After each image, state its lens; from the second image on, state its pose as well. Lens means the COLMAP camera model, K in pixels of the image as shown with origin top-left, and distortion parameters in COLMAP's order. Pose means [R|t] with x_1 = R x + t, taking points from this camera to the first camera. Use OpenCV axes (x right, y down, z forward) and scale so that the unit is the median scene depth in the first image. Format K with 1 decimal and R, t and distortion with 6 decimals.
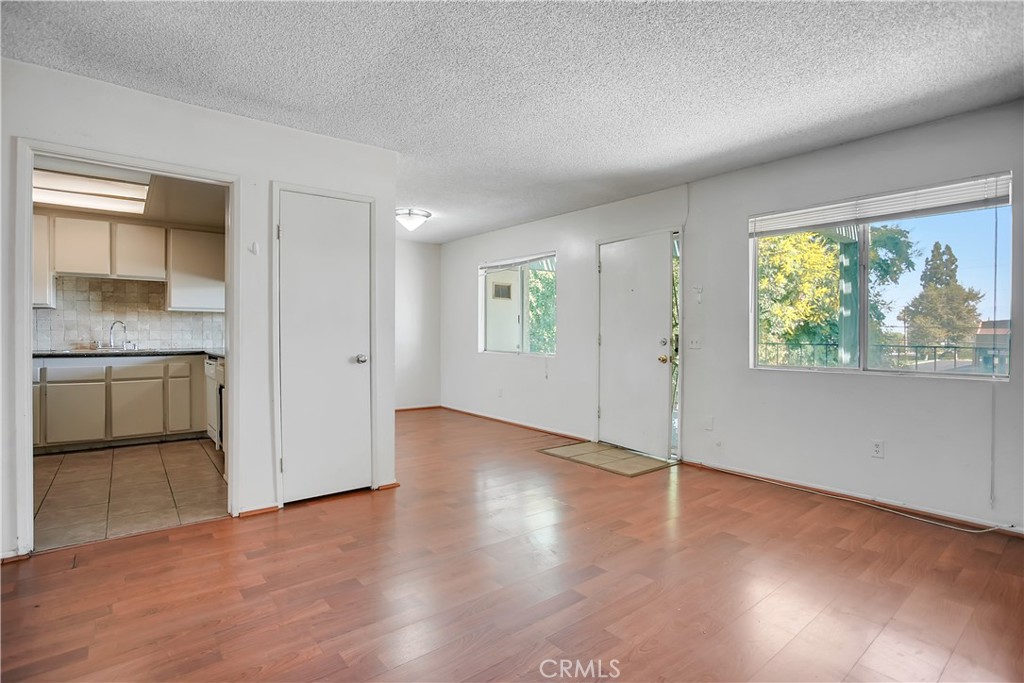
lens RADIAL K [[502.4, 0, 503.8], [0, 502.4, 335.4], [0, 0, 1]] dist [-0.056953, 0.029806]
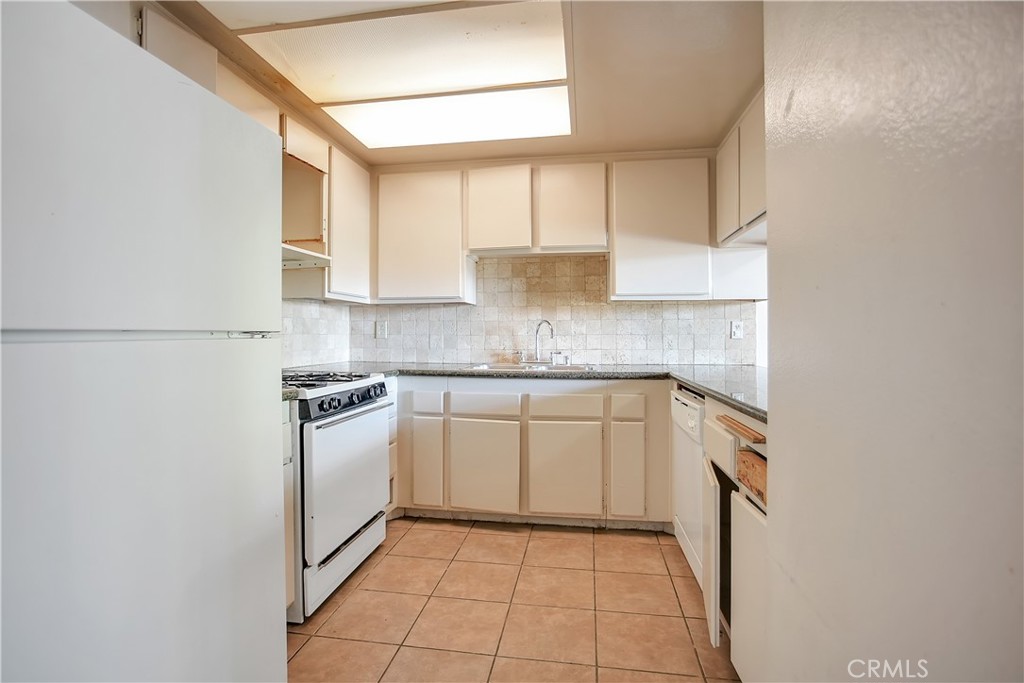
lens RADIAL K [[502.4, 0, 503.8], [0, 502.4, 335.4], [0, 0, 1]] dist [-0.056953, 0.029806]
pose [[0.679397, -0.005042, -0.733754, -0.343884], [-0.001671, 0.999963, -0.008419, -0.004021], [0.733769, 0.006946, 0.679363, 0.520513]]
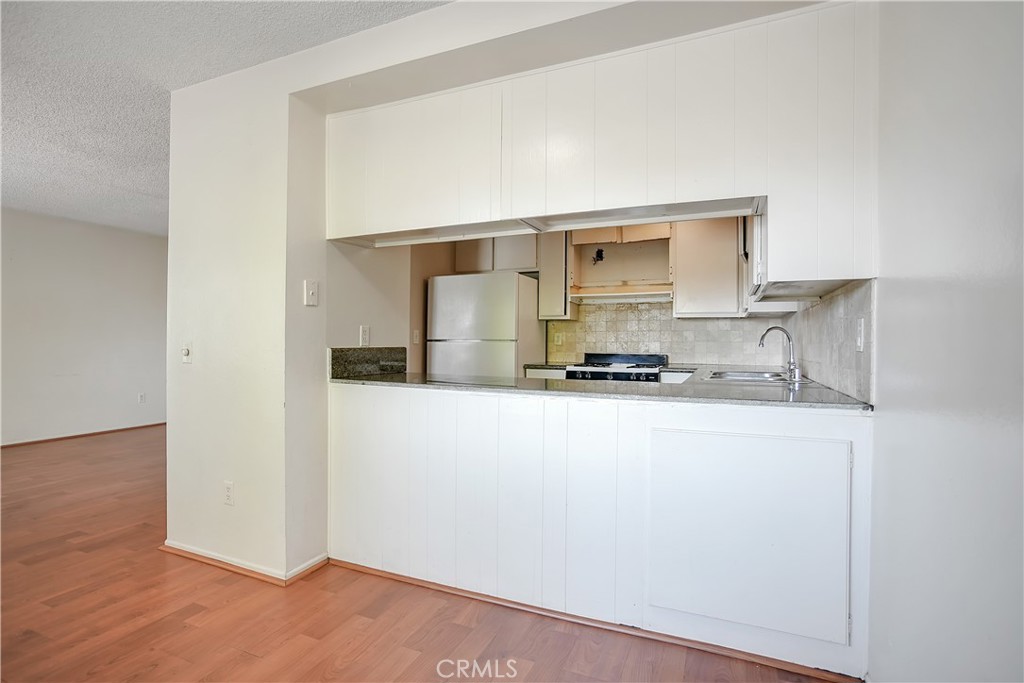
lens RADIAL K [[502.4, 0, 503.8], [0, 502.4, 335.4], [0, 0, 1]] dist [-0.056953, 0.029806]
pose [[-0.883606, -0.014559, -0.468004, -0.230700], [-0.014673, 0.999887, -0.003402, -0.013419], [0.468000, 0.003861, -0.883720, 1.379203]]
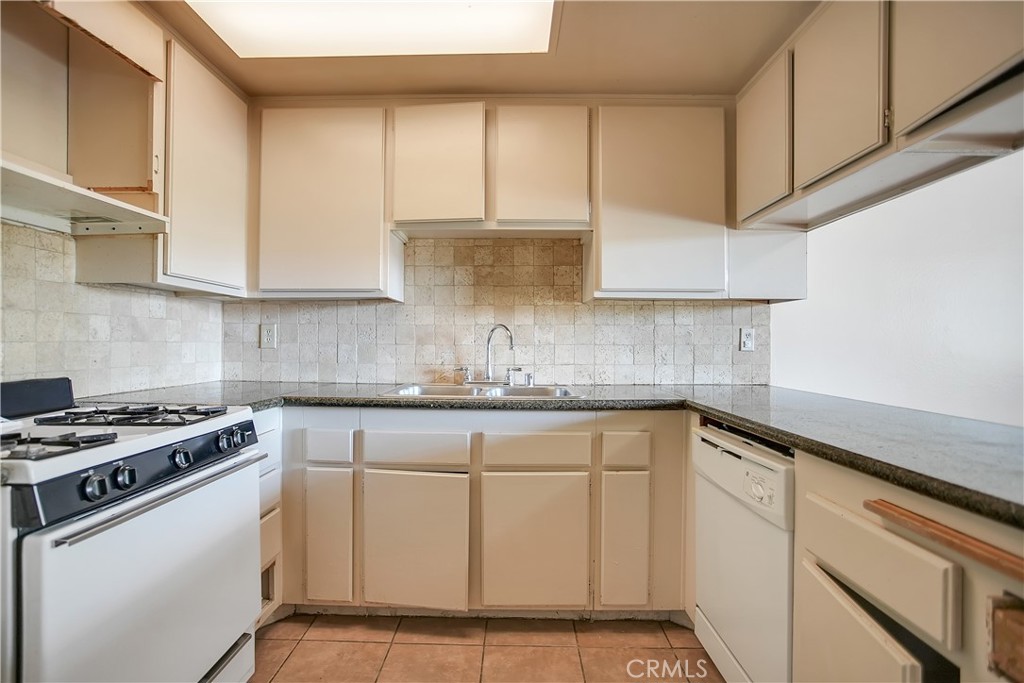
lens RADIAL K [[505.5, 0, 503.3], [0, 505.5, 343.8], [0, 0, 1]] dist [-0.062272, 0.033663]
pose [[0.775222, -0.000607, -0.631689, -0.488167], [-0.006420, 0.999940, -0.008840, -0.007018], [0.631656, 0.010908, 0.775172, 0.640156]]
